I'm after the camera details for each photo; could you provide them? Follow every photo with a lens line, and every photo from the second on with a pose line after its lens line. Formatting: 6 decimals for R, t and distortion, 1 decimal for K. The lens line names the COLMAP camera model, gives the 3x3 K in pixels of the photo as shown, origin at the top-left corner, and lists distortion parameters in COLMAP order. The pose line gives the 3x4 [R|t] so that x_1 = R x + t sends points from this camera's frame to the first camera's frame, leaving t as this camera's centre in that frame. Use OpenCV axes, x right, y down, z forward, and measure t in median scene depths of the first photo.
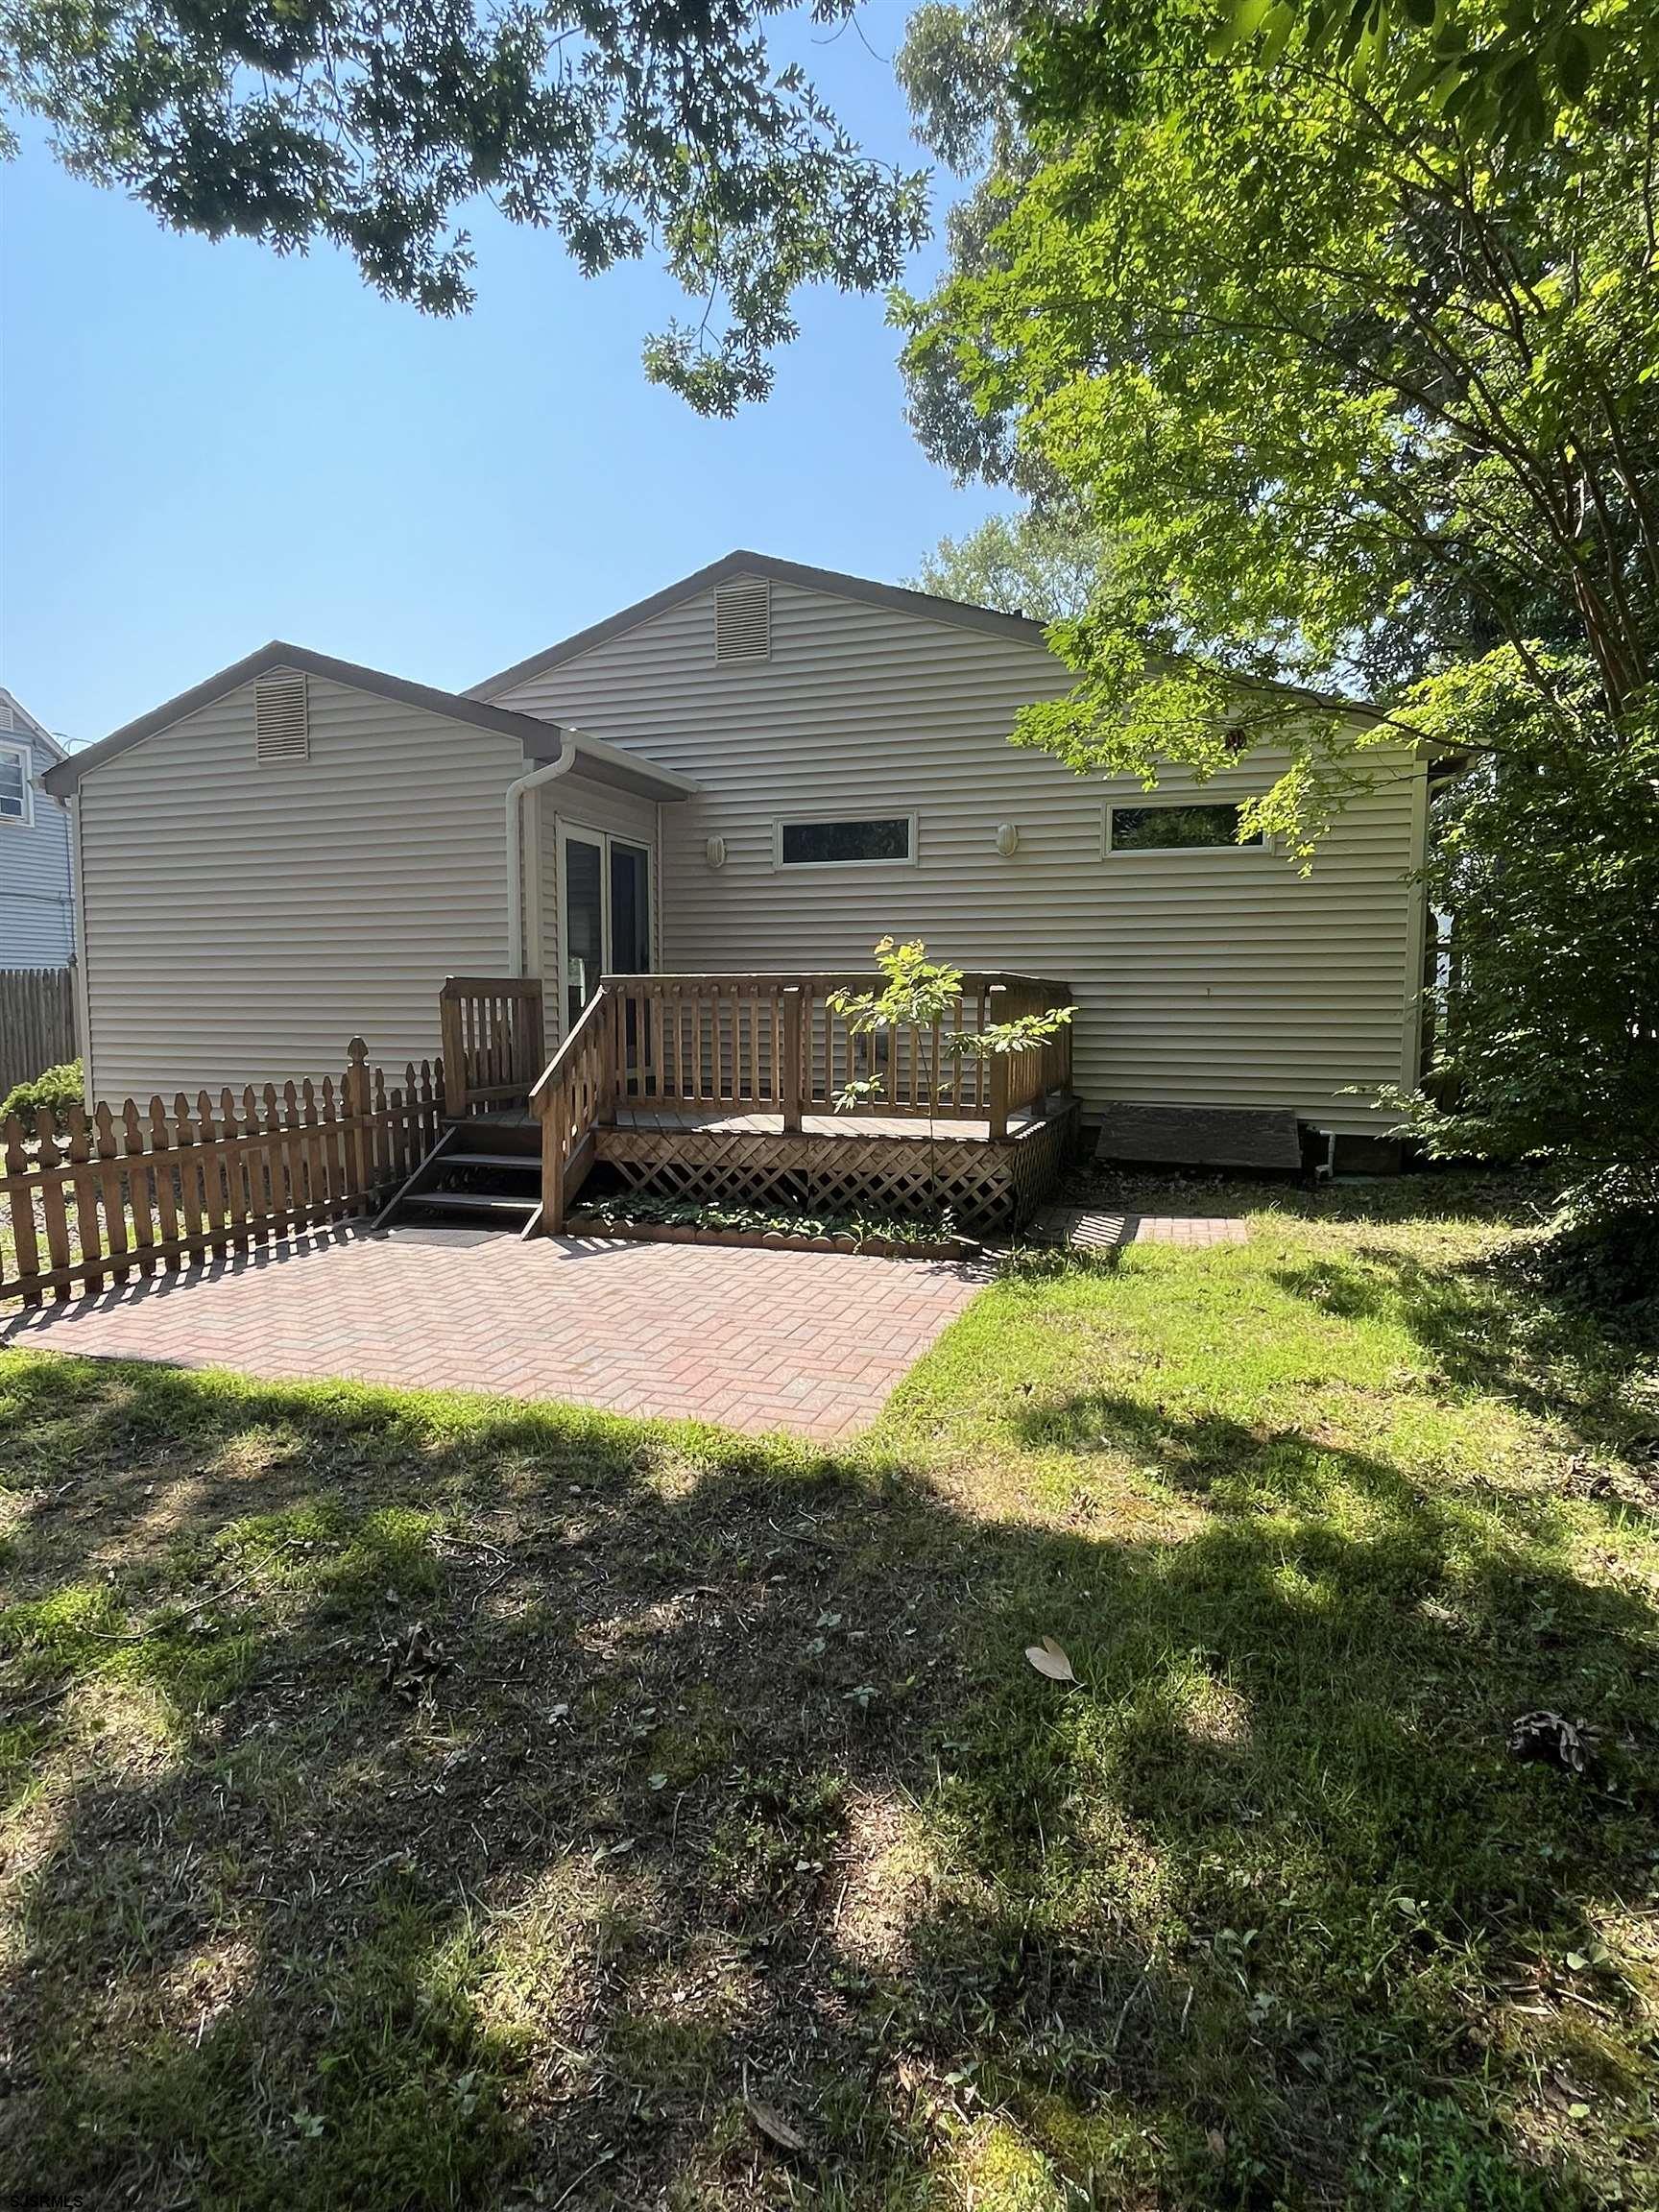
lens RADIAL K [[1149.8, 0, 829.9], [0, 1149.8, 1105.3], [0, 0, 1]] dist [0.002567, -0.000251]
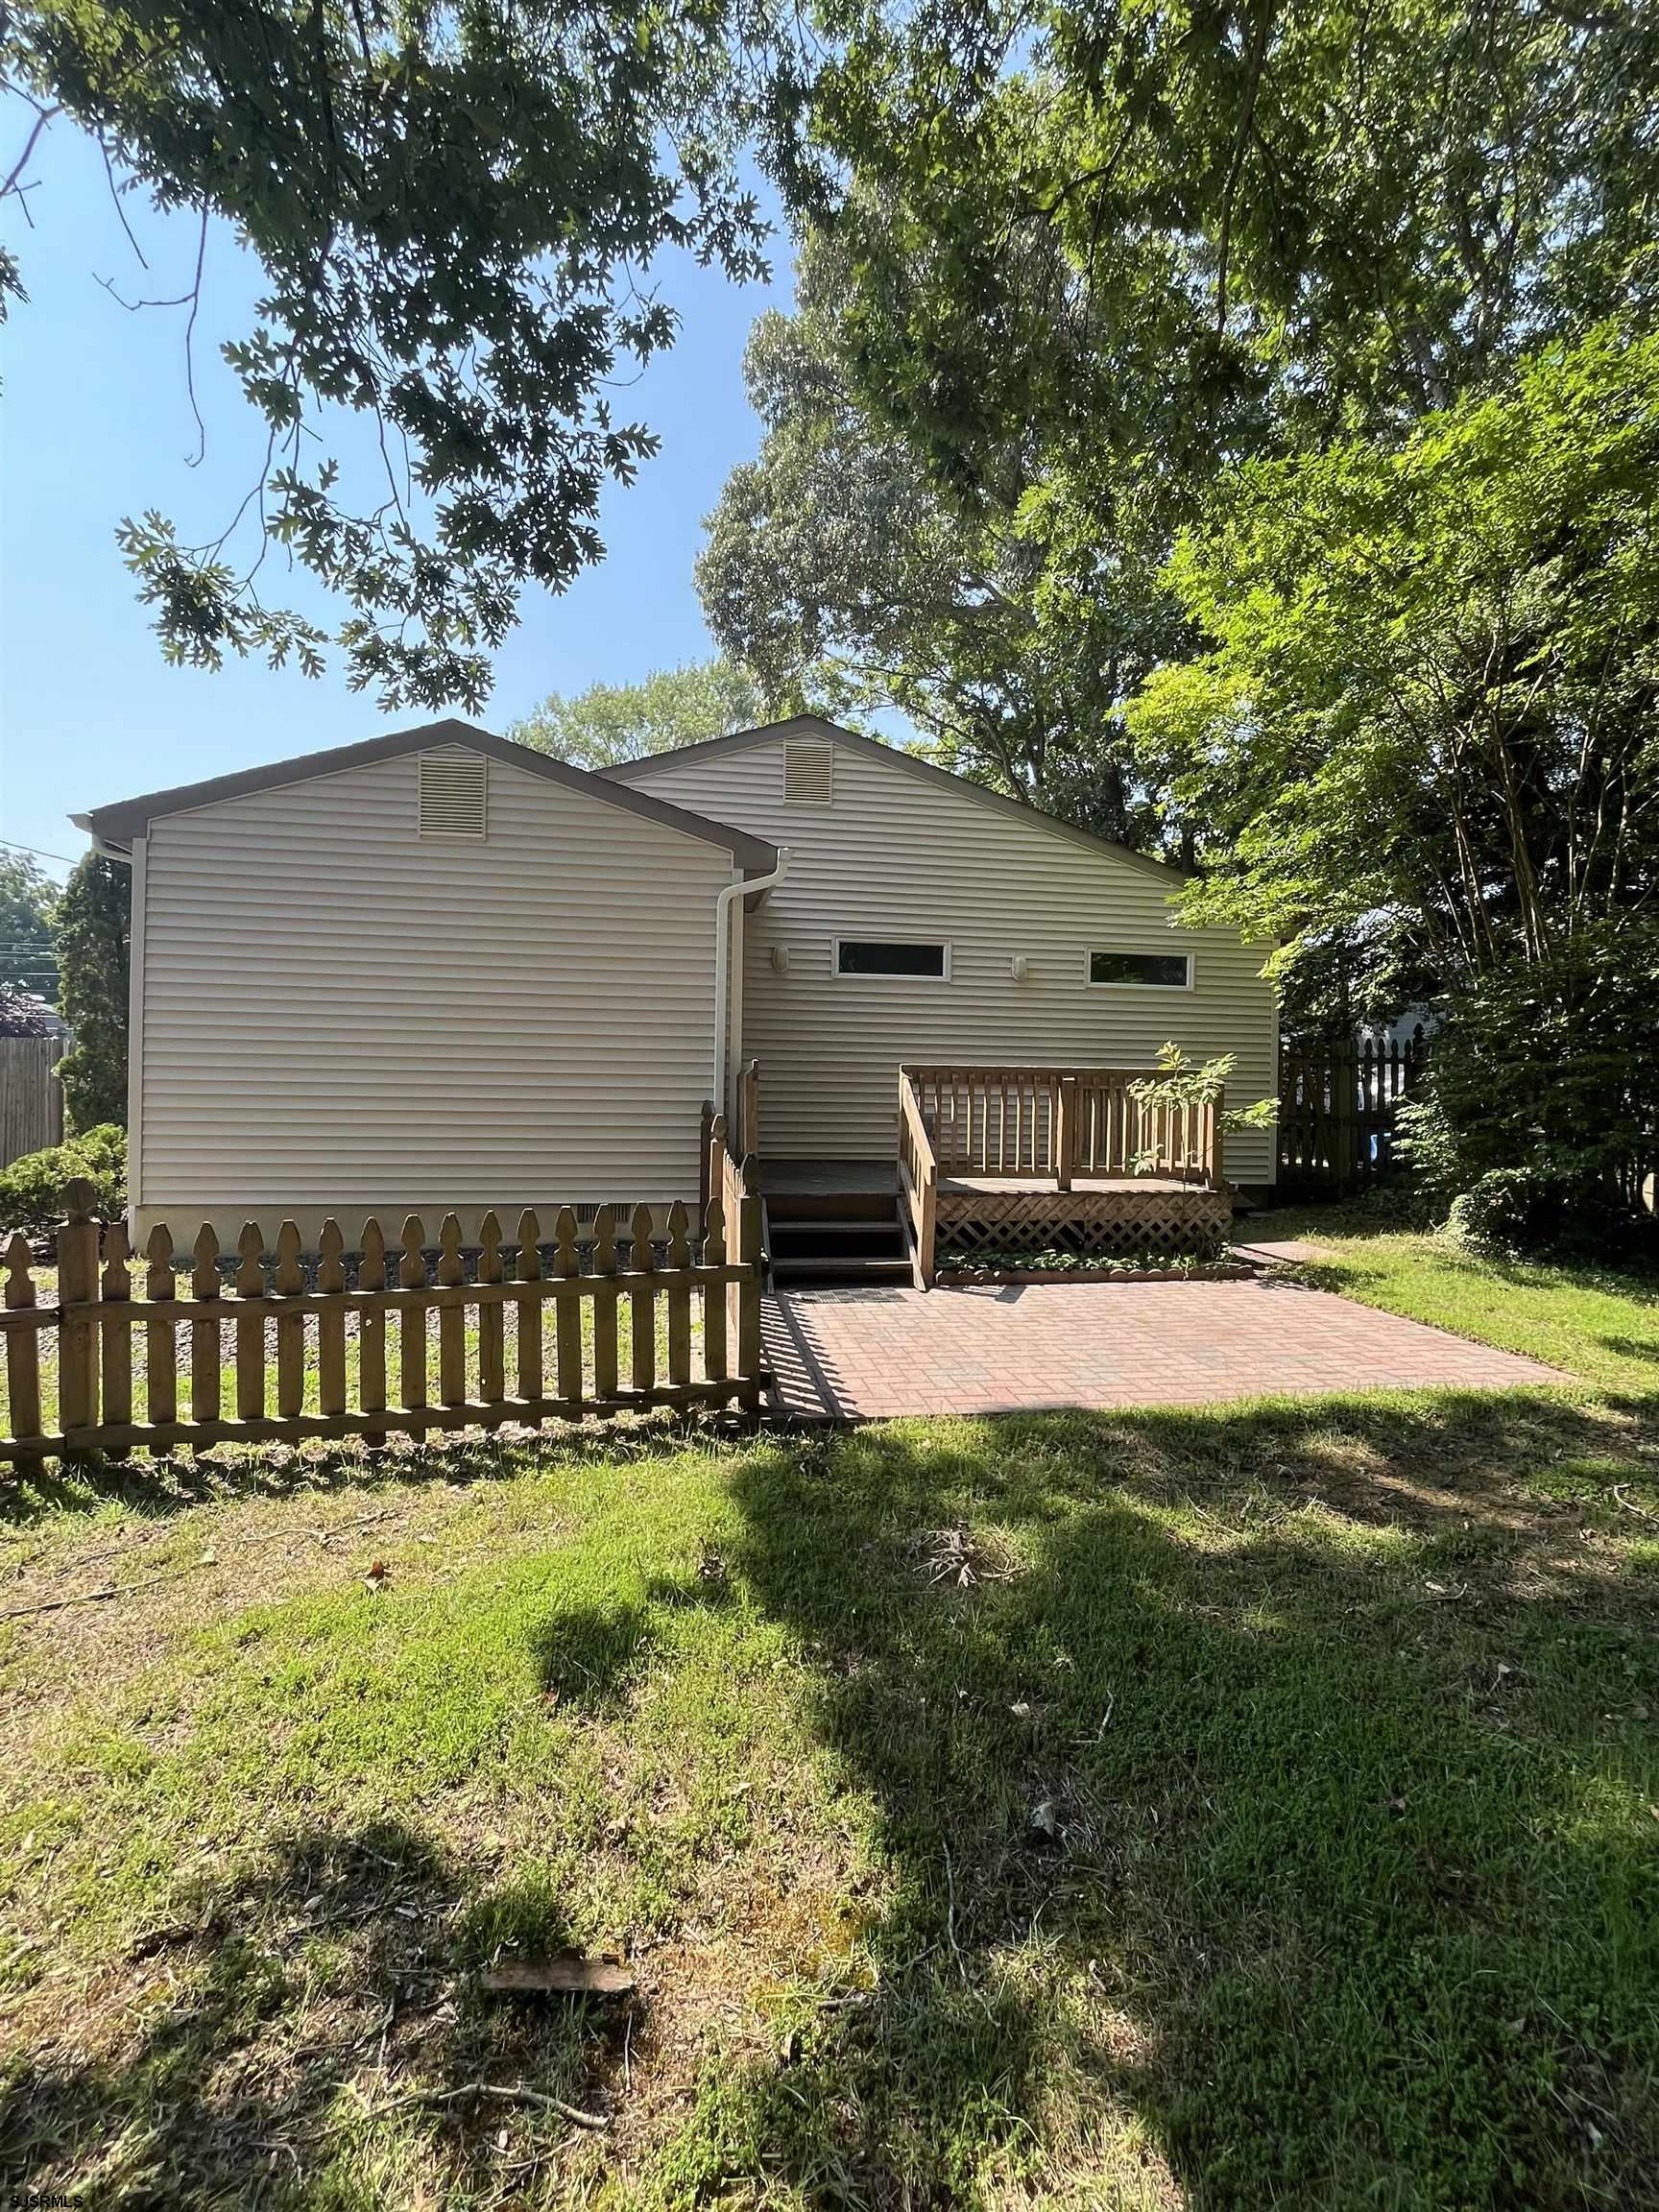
lens RADIAL K [[975.9, 0, 830.4], [0, 975.9, 1109.3], [0, 0, 1]] dist [-0.002712, 0.000001]
pose [[0.889485, 0.007745, 0.456898, -0.736165], [0.024527, 0.997606, -0.064661, -0.003618], [-0.456305, 0.068722, 0.887166, 0.156294]]
